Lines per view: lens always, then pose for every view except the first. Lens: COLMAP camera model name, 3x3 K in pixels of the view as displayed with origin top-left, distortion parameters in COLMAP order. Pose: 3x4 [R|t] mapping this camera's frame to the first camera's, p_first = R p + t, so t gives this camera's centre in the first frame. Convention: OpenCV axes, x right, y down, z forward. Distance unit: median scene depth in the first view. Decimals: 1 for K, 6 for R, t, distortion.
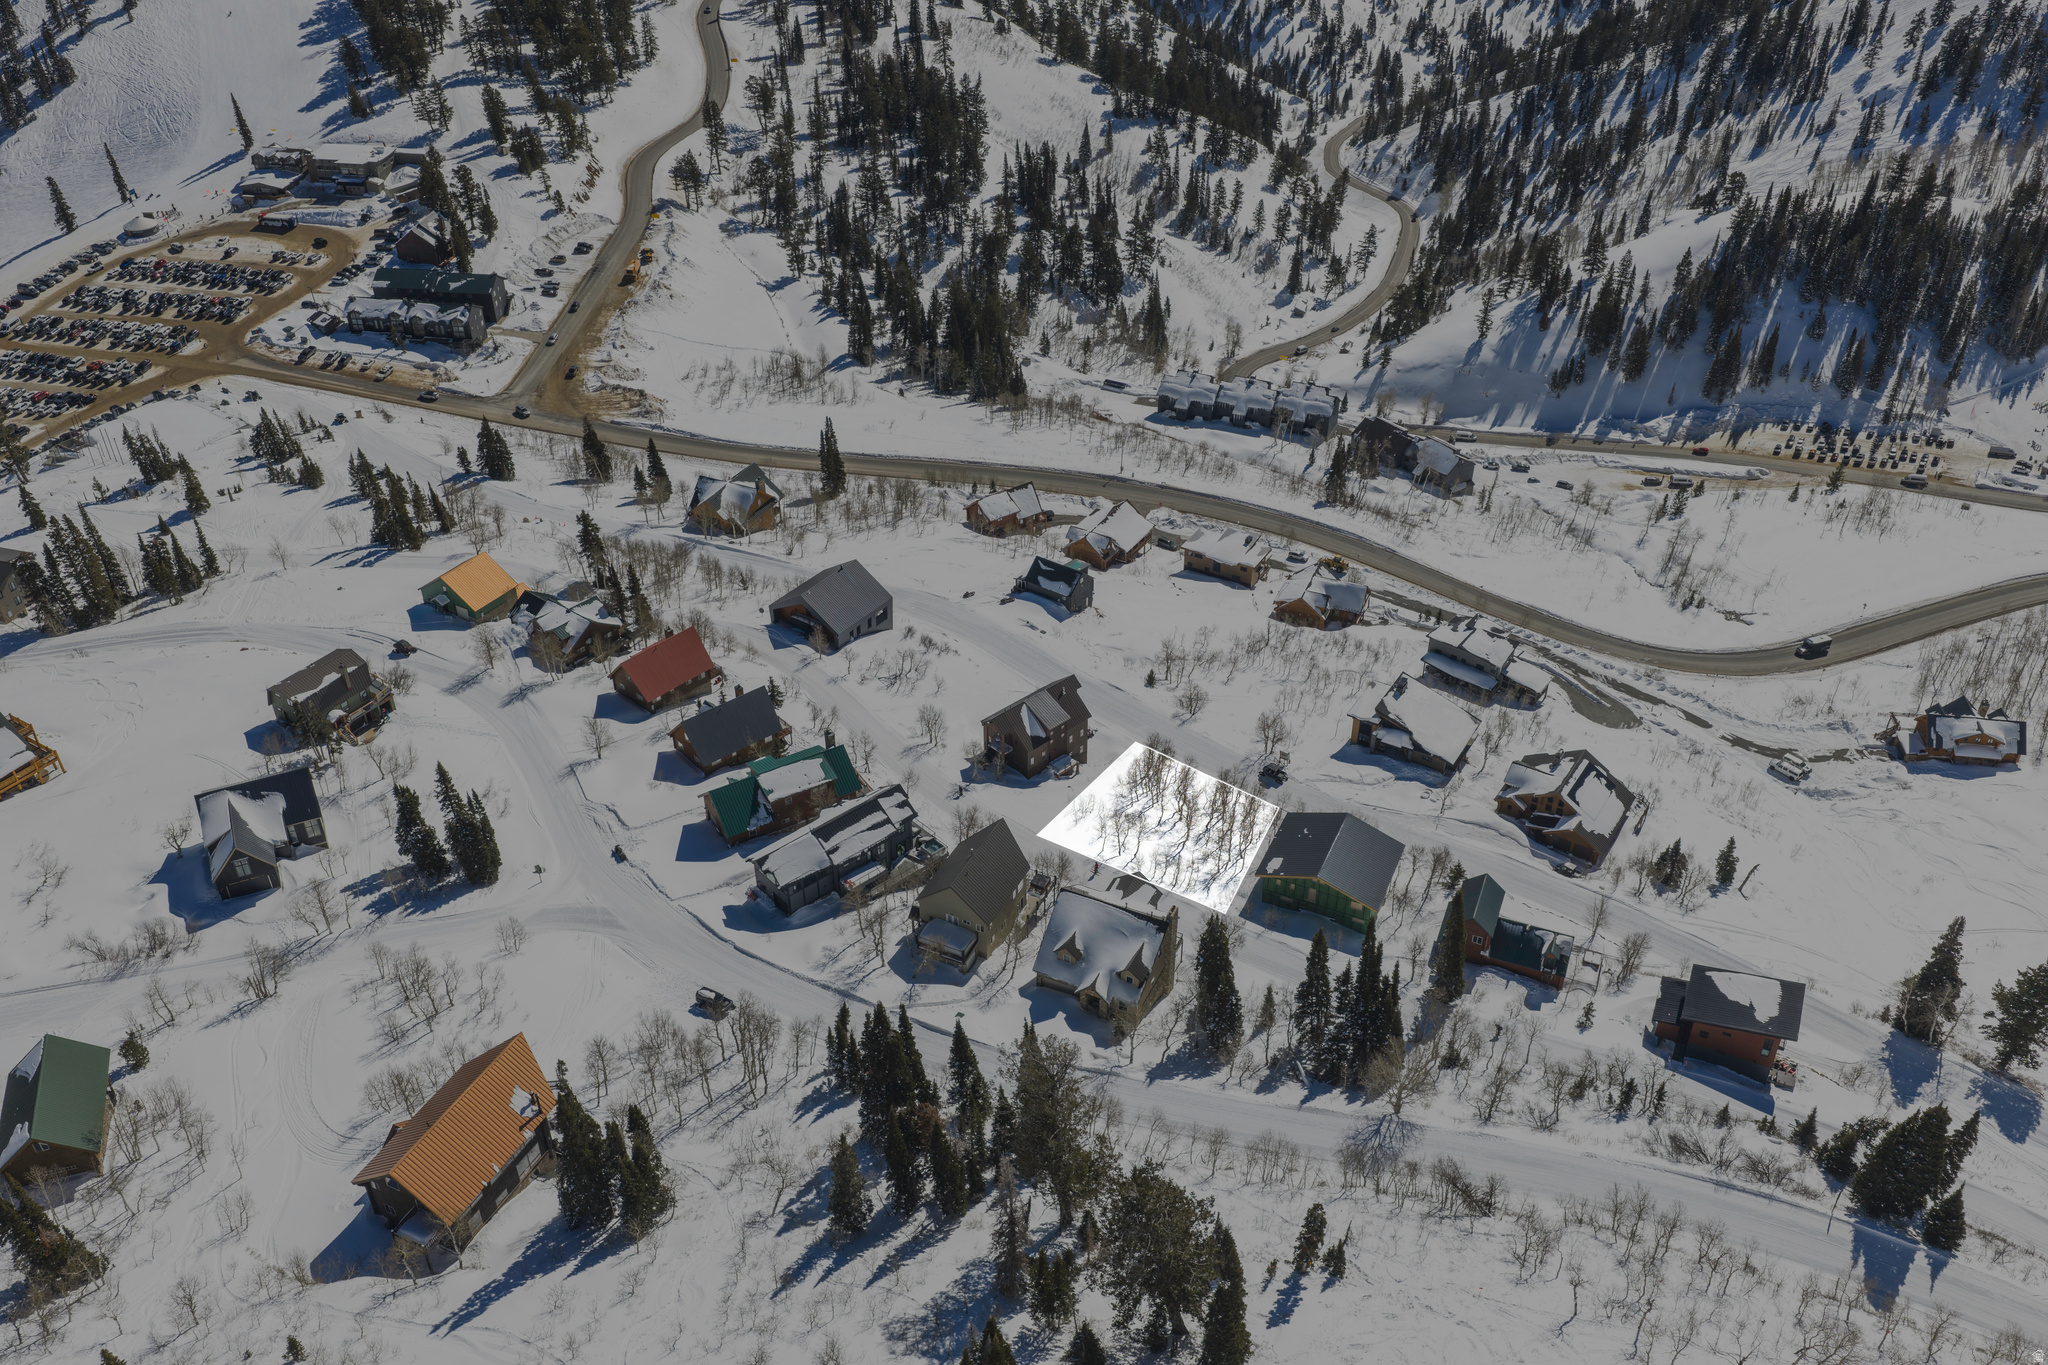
lens RADIAL K [[1710.8, 0, 1024.0], [0, 1710.8, 682.5], [0, 0, 1]] dist [0.013850, -0.017432]
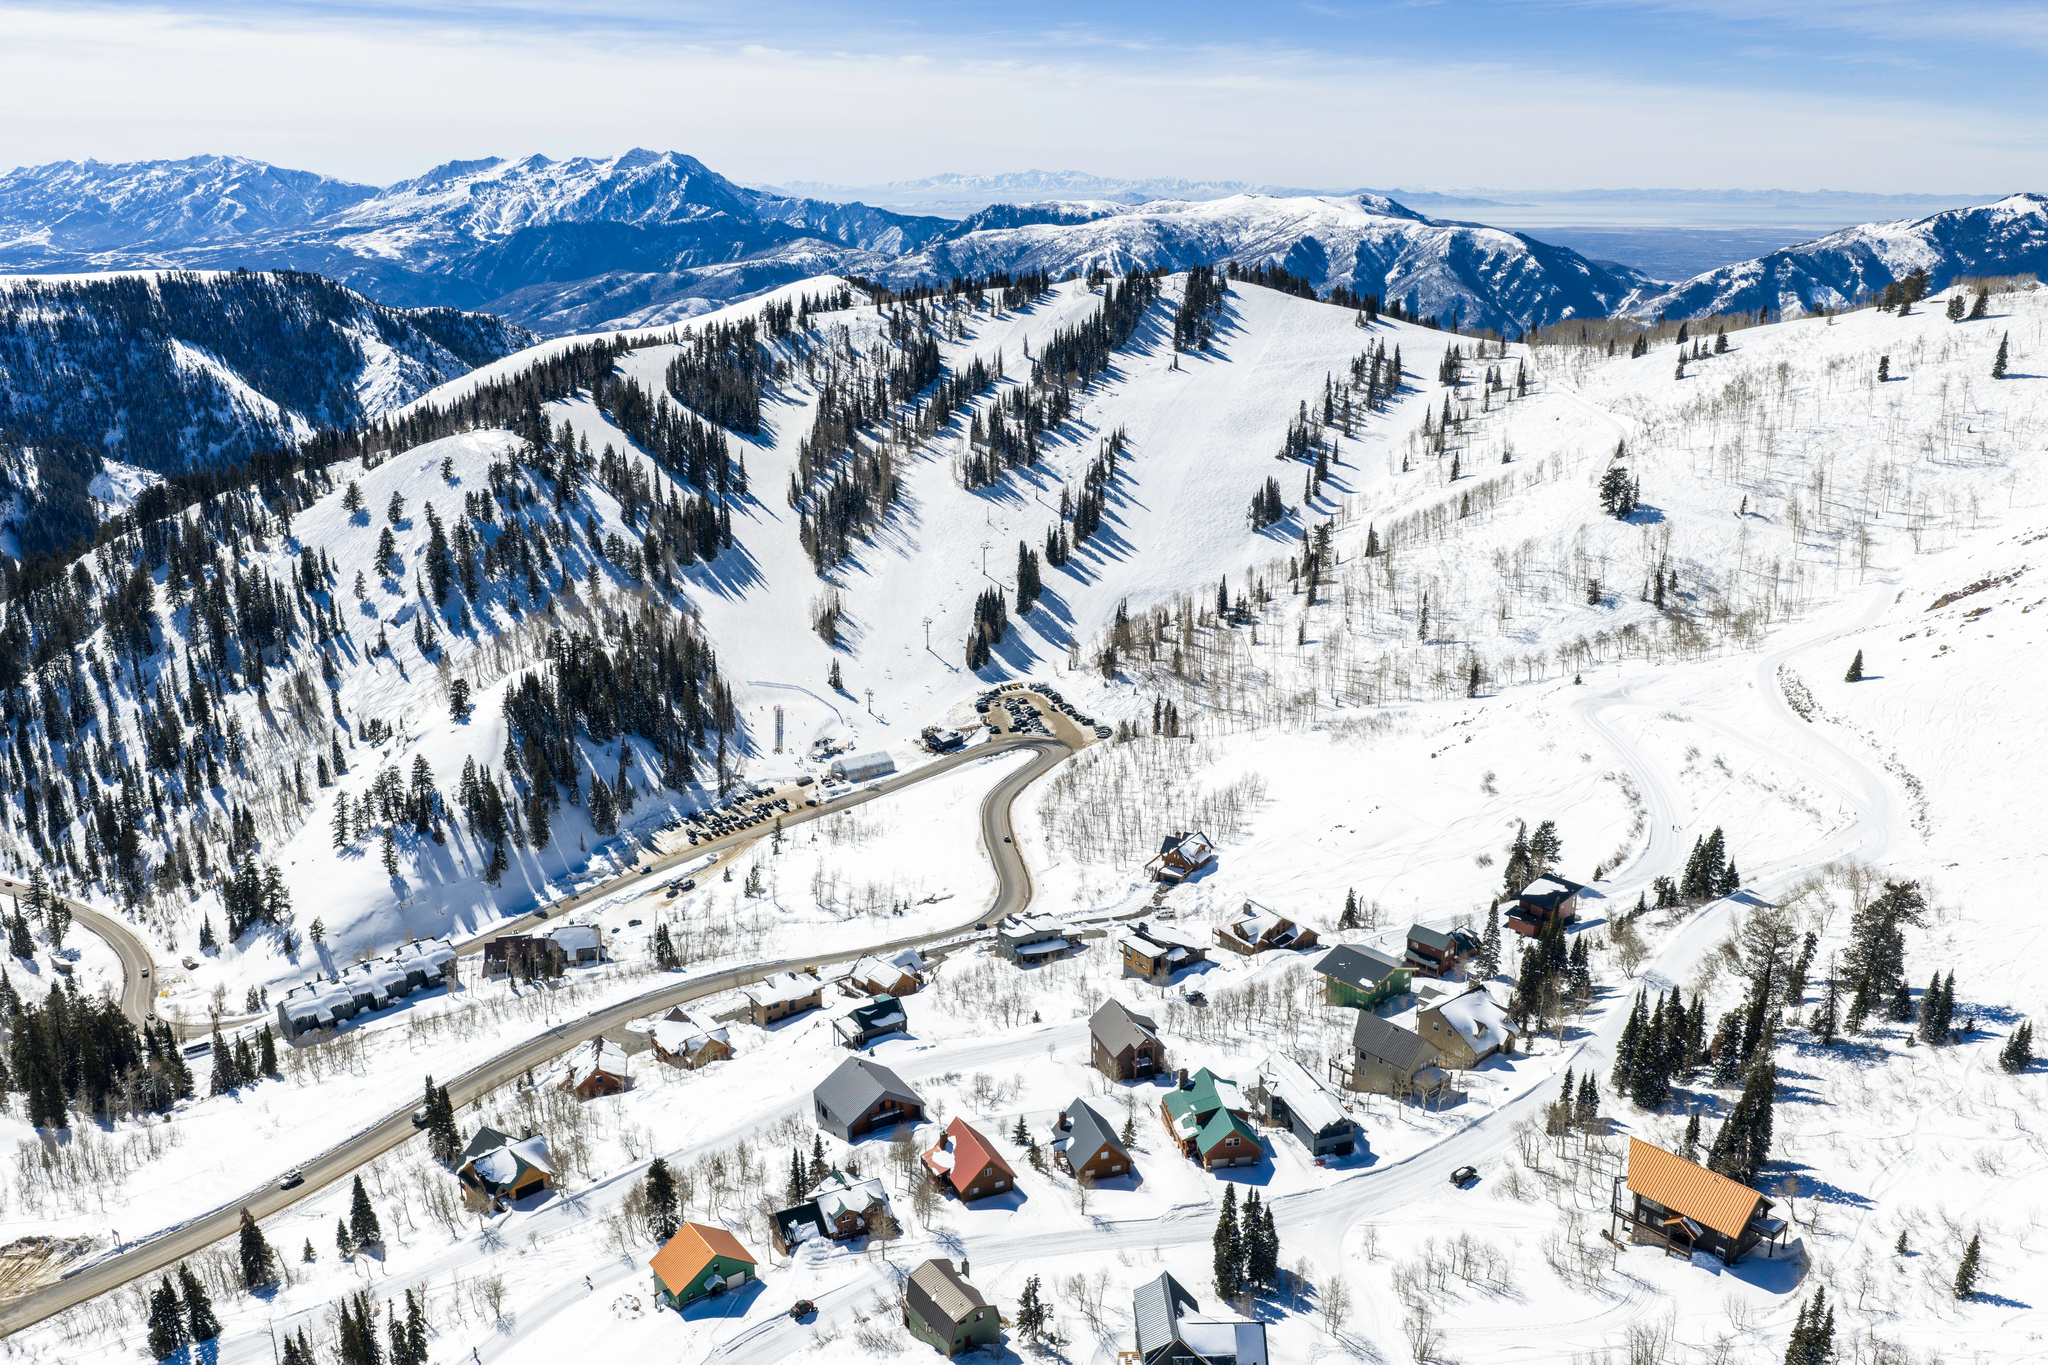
lens RADIAL K [[1710.8, 0, 1024.0], [0, 1710.8, 682.5], [0, 0, 1]] dist [0.013850, -0.017432]
pose [[0.391540, -0.266968, 0.880582, -0.506851], [0.525456, 0.850476, 0.024203, -0.129003], [-0.755376, 0.453231, 0.473275, 0.157229]]
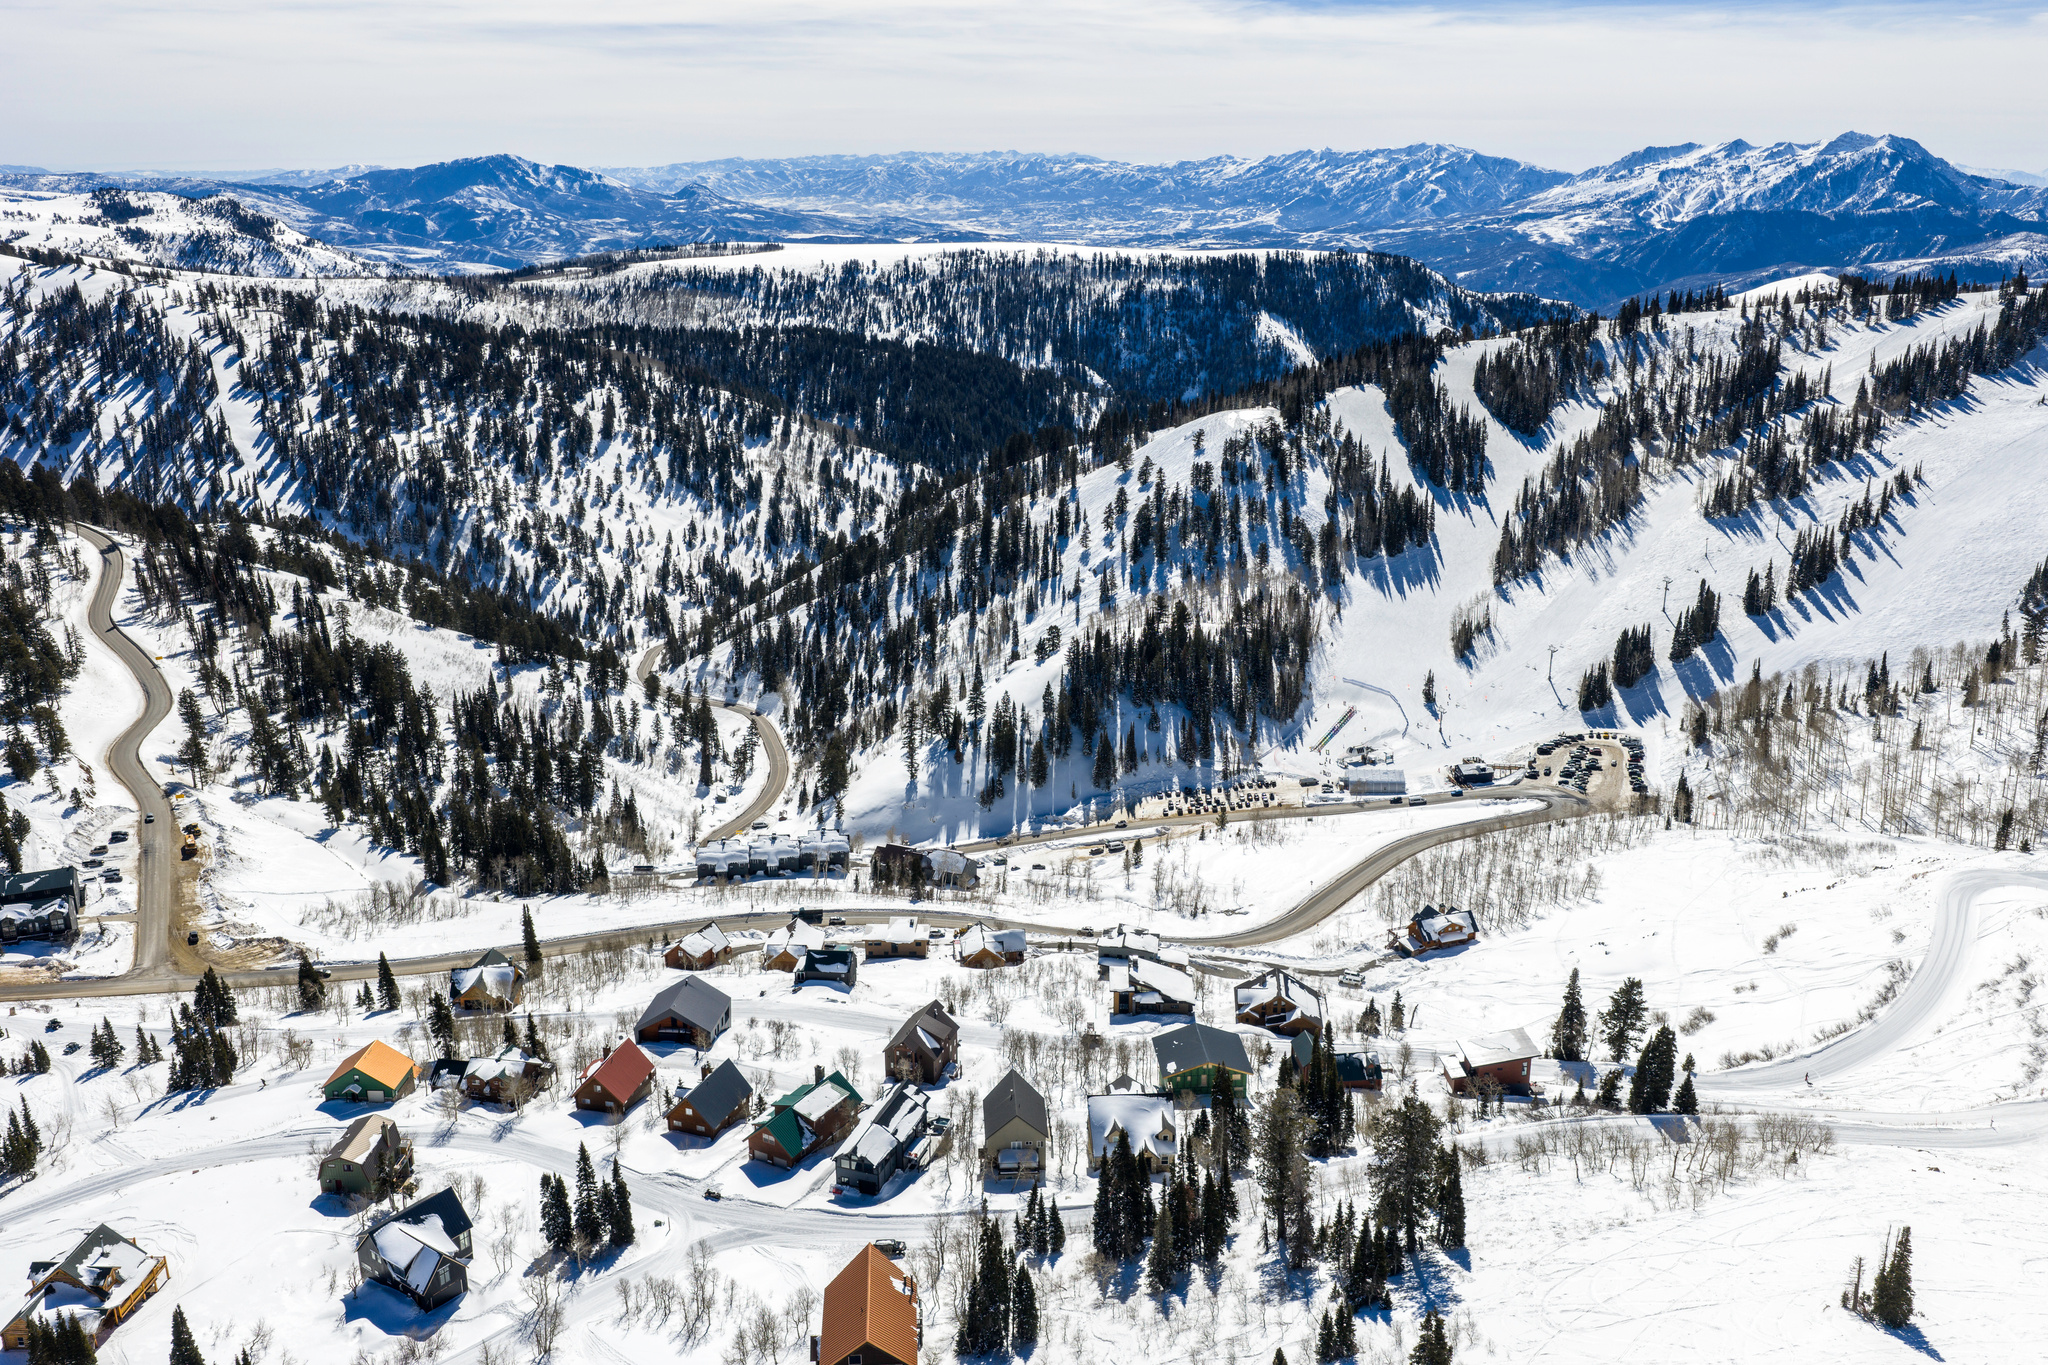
lens RADIAL K [[1710.8, 0, 1024.0], [0, 1710.8, 682.5], [0, 0, 1]] dist [0.013850, -0.017432]
pose [[0.875001, -0.147386, 0.461141, -0.222606], [0.280770, 0.930468, -0.235365, 0.044762], [-0.394387, 0.335420, 0.855542, -0.093518]]
